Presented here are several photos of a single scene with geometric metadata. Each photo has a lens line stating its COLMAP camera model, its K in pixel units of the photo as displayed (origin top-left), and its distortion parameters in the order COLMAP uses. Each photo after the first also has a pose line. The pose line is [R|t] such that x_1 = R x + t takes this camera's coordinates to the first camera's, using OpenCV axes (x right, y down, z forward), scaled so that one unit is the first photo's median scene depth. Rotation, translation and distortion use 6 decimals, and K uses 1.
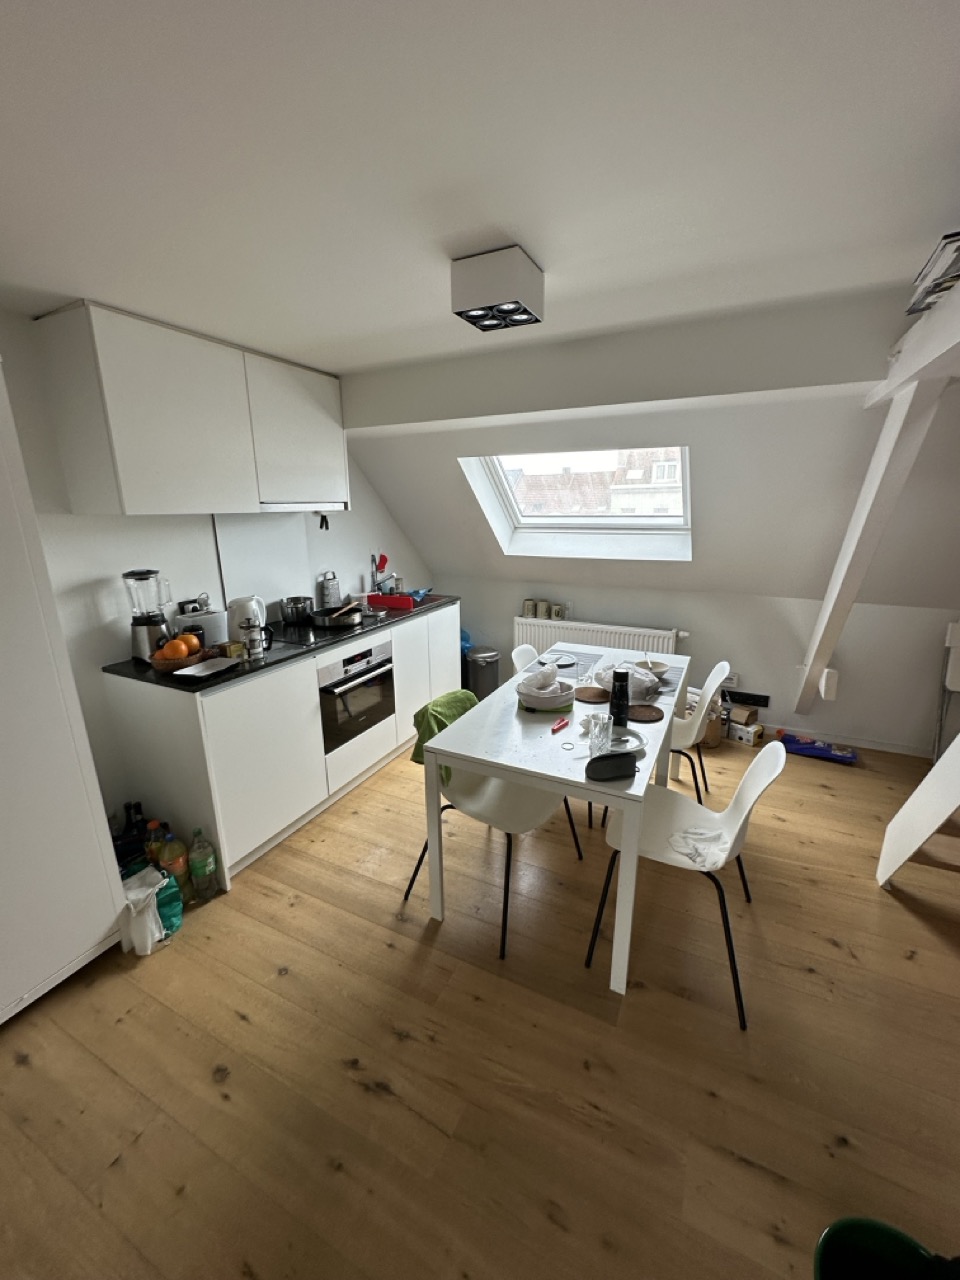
lens RADIAL K [[503.0, 0, 475.8], [0, 503.0, 634.9], [0, 0, 1]] dist [-0.015567, 0.005472]
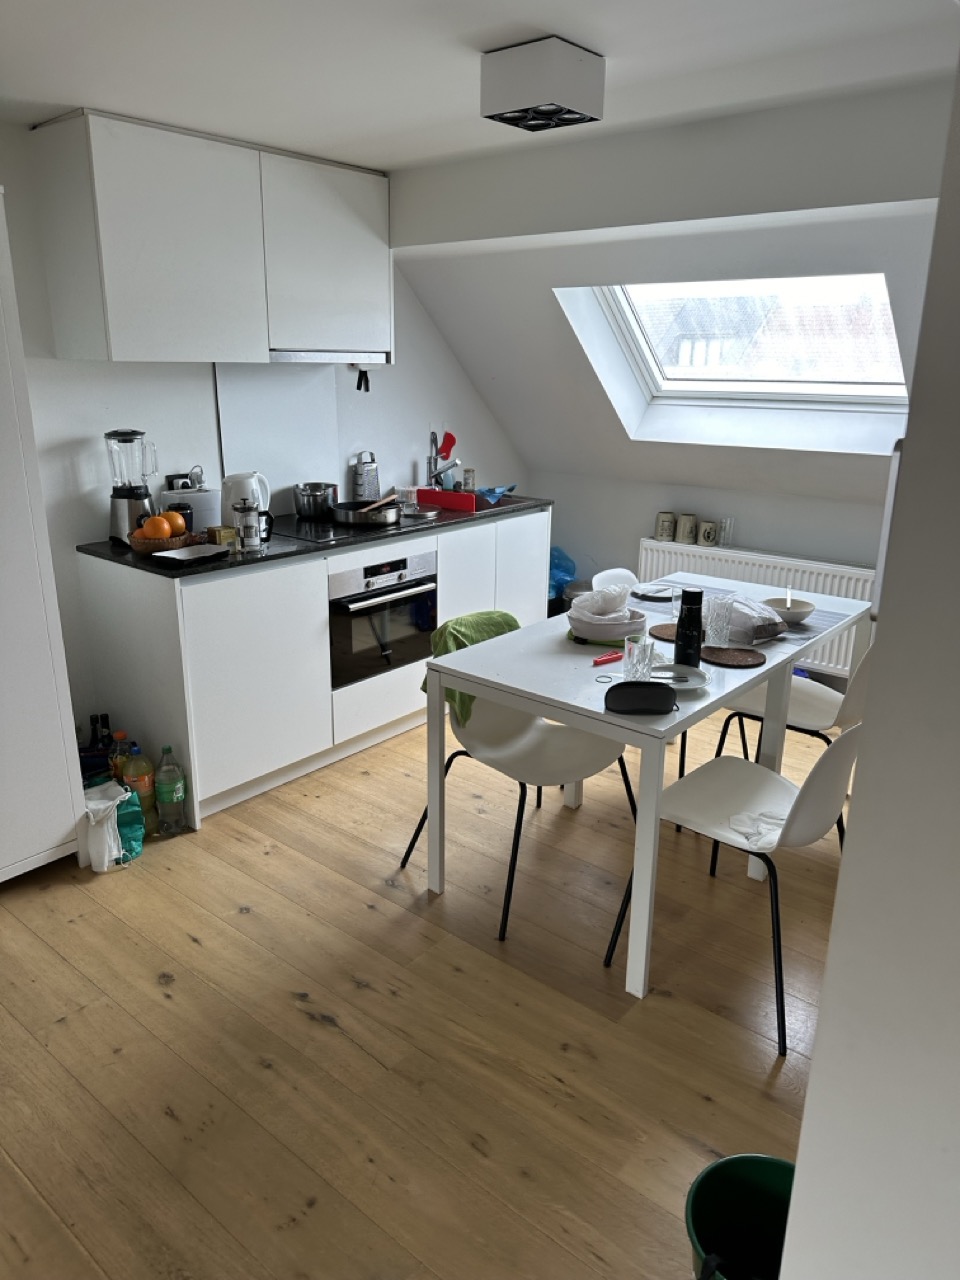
lens RADIAL K [[915.1, 0, 480.0], [0, 915.1, 640.0], [0, 0, 1]] dist [0.051213, -0.087947]
pose [[0.971433, 0.087980, -0.220401, 0.264158], [-0.078627, 0.995605, 0.050870, 0.092329], [0.223908, -0.032087, 0.974082, -0.360246]]
